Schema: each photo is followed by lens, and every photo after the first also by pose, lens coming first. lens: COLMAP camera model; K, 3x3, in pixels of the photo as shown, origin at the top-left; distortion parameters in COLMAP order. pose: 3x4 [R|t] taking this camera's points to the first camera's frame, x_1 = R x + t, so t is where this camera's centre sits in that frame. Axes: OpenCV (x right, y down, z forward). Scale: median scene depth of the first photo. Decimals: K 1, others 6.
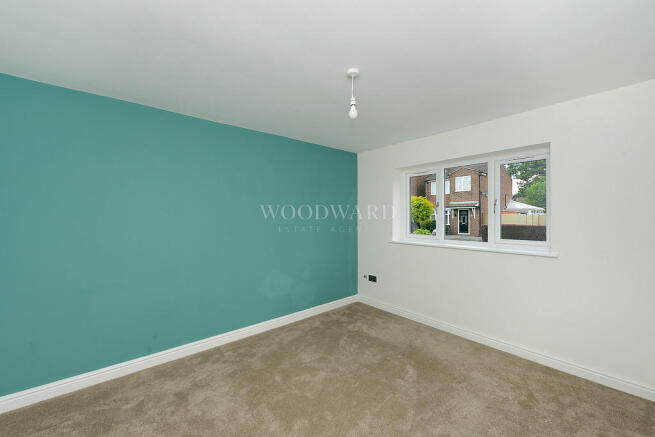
lens RADIAL K [[262.7, 0, 327.5], [0, 262.7, 218.5], [0, 0, 1]] dist [0.000304, -0.000050]
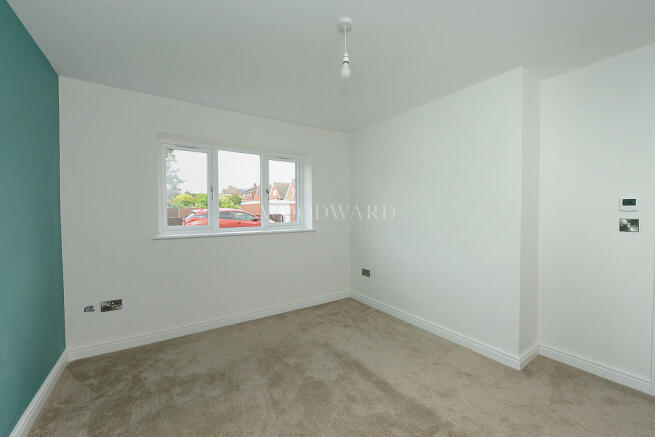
lens RADIAL K [[262.7, 0, 327.5], [0, 262.7, 218.5], [0, 0, 1]] dist [0.000304, -0.000050]
pose [[0.119471, -0.045564, 0.991792, -0.496306], [0.003221, 0.998959, 0.045505, 0.010633], [-0.992832, -0.002242, 0.119493, 0.635182]]
